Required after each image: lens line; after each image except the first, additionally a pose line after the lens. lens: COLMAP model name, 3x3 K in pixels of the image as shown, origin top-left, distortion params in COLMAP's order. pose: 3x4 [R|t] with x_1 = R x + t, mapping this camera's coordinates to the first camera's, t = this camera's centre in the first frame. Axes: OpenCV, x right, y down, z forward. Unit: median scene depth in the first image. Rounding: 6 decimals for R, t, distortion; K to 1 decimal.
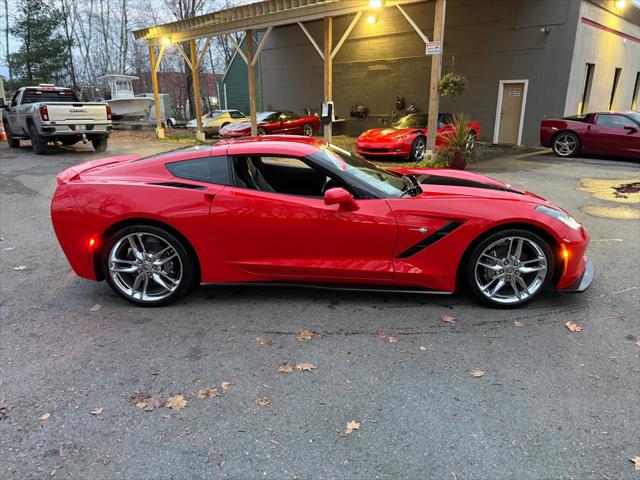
lens RADIAL K [[452.0, 0, 320.2], [0, 452.0, 242.2], [0, 0, 1]] dist [0.025259, -0.033766]
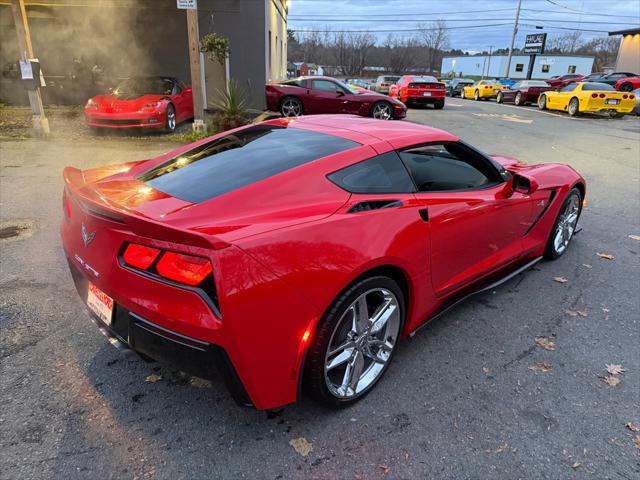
lens RADIAL K [[452.0, 0, 322.9], [0, 452.0, 243.8], [0, 0, 1]] dist [0.025259, -0.033766]
pose [[0.696234, -0.237783, 0.677287, -0.274673], [0.181679, 0.971192, 0.154206, -0.062186], [-0.694443, 0.015685, 0.719377, 0.197657]]
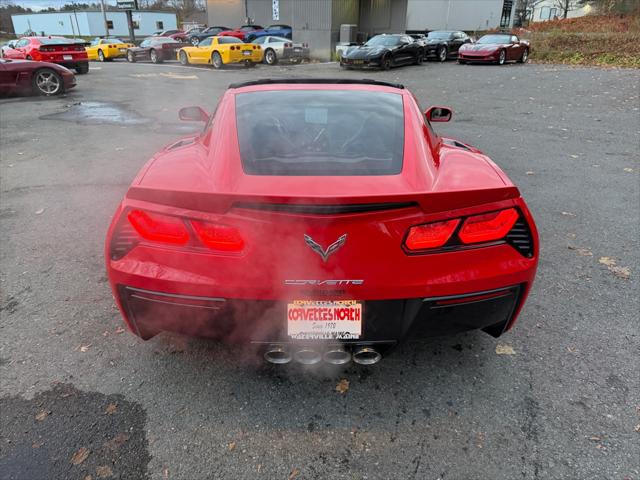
lens RADIAL K [[452.0, 0, 317.9], [0, 452.0, 242.3], [0, 0, 1]] dist [0.025259, -0.033766]
pose [[-0.029498, -0.418437, 0.907767, -0.353579], [0.295531, 0.863910, 0.407824, -0.119393], [-0.954878, 0.280303, 0.098177, 0.397884]]
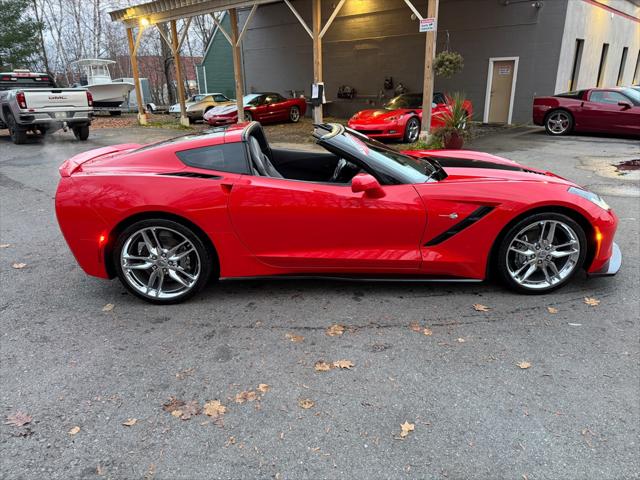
lens RADIAL K [[452.0, 0, 318.2], [0, 452.0, 244.9], [0, 0, 1]] dist [0.025259, -0.033766]
pose [[0.999109, -0.028952, 0.030692, -0.028582], [0.027646, 0.998729, 0.042132, -0.004507], [-0.031873, -0.041246, 0.998641, 0.016491]]
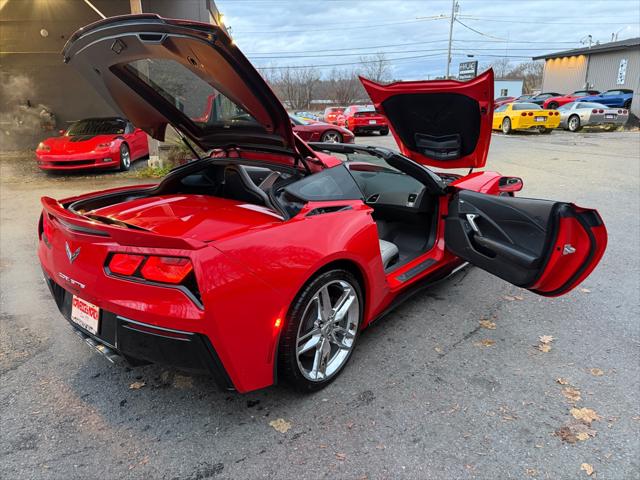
lens RADIAL K [[452.0, 0, 322.7], [0, 452.0, 238.3], [0, 0, 1]] dist [0.025259, -0.033766]
pose [[0.615394, -0.234386, 0.752565, -0.299921], [0.246416, 0.964118, 0.098773, -0.052517], [-0.748712, 0.124660, 0.651069, 0.177663]]
